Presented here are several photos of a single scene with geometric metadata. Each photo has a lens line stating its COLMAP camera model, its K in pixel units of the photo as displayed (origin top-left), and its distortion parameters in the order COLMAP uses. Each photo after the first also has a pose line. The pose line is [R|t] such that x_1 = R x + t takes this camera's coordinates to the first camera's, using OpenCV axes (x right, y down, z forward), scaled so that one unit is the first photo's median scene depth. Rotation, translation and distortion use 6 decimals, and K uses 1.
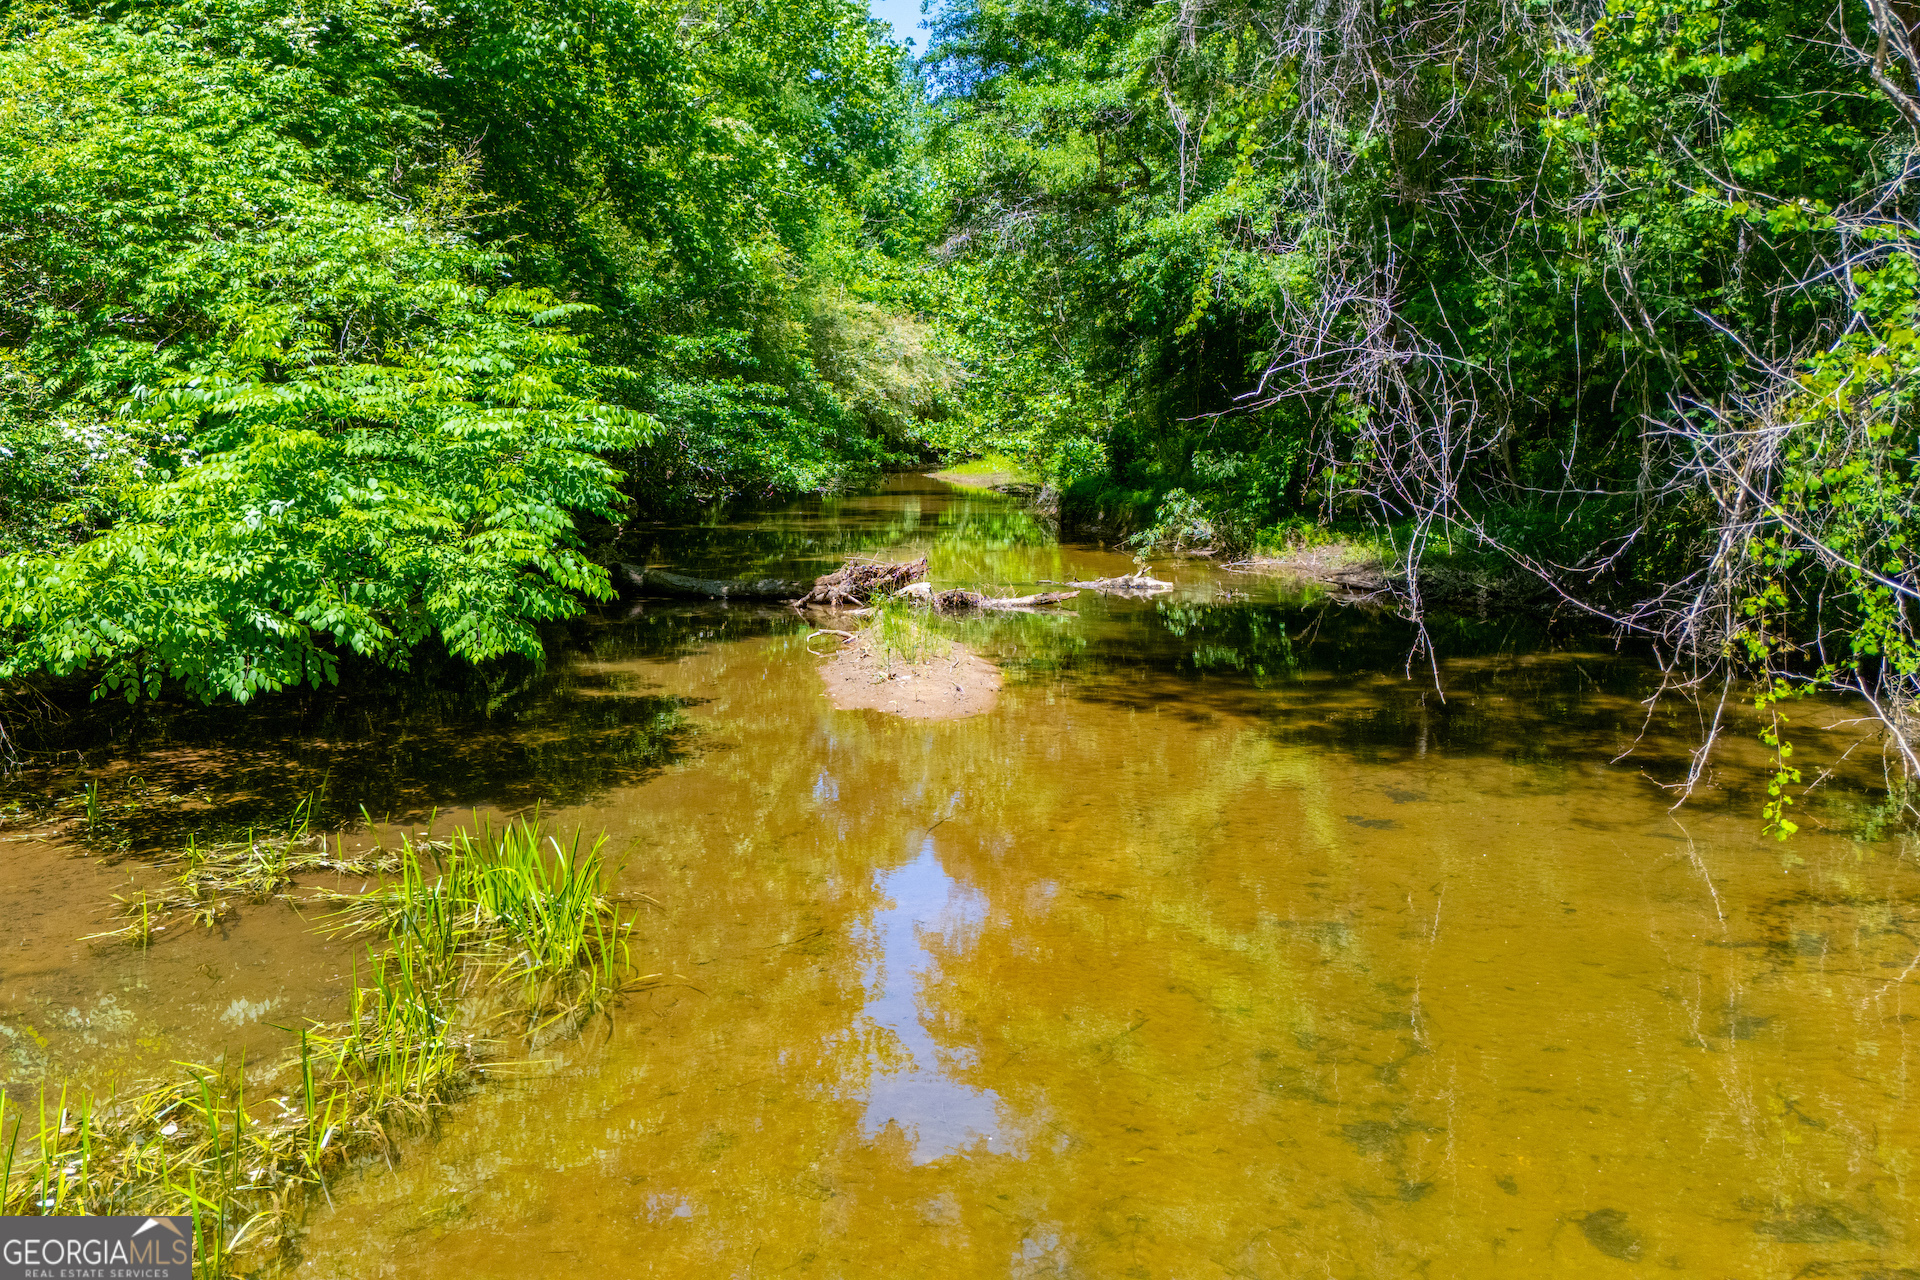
lens RADIAL K [[1428.9, 0, 962.6], [0, 1428.9, 539.8], [0, 0, 1]] dist [0.129268, -0.131679]
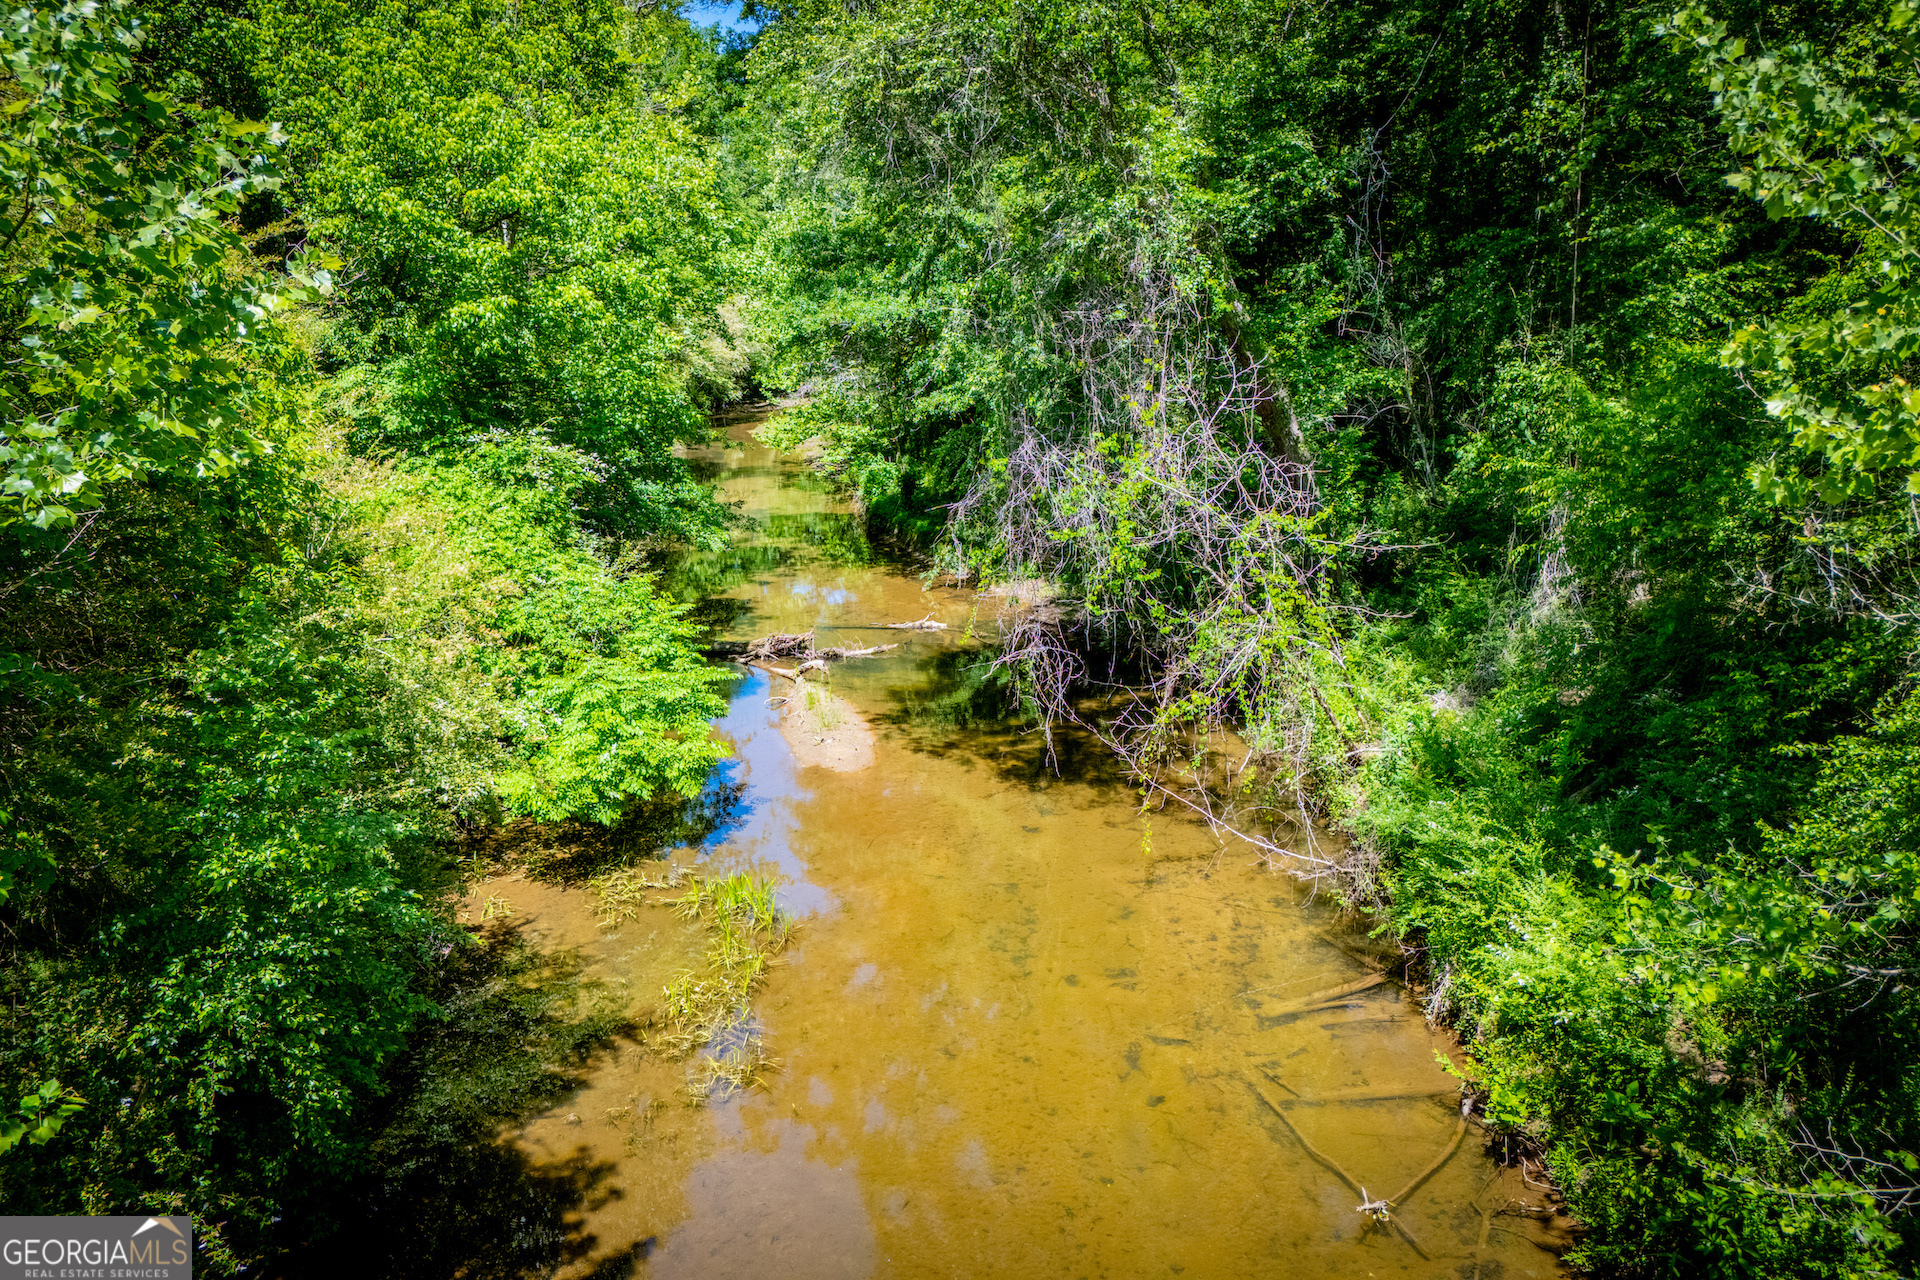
lens RADIAL K [[1394.2, 0, 963.2], [0, 1394.2, 532.7], [0, 0, 1]] dist [0.118919, -0.124271]
pose [[0.984839, -0.039096, 0.169008, -0.256584], [0.011658, 0.986986, 0.160385, -0.758315], [-0.173079, -0.155983, 0.972478, -1.398593]]
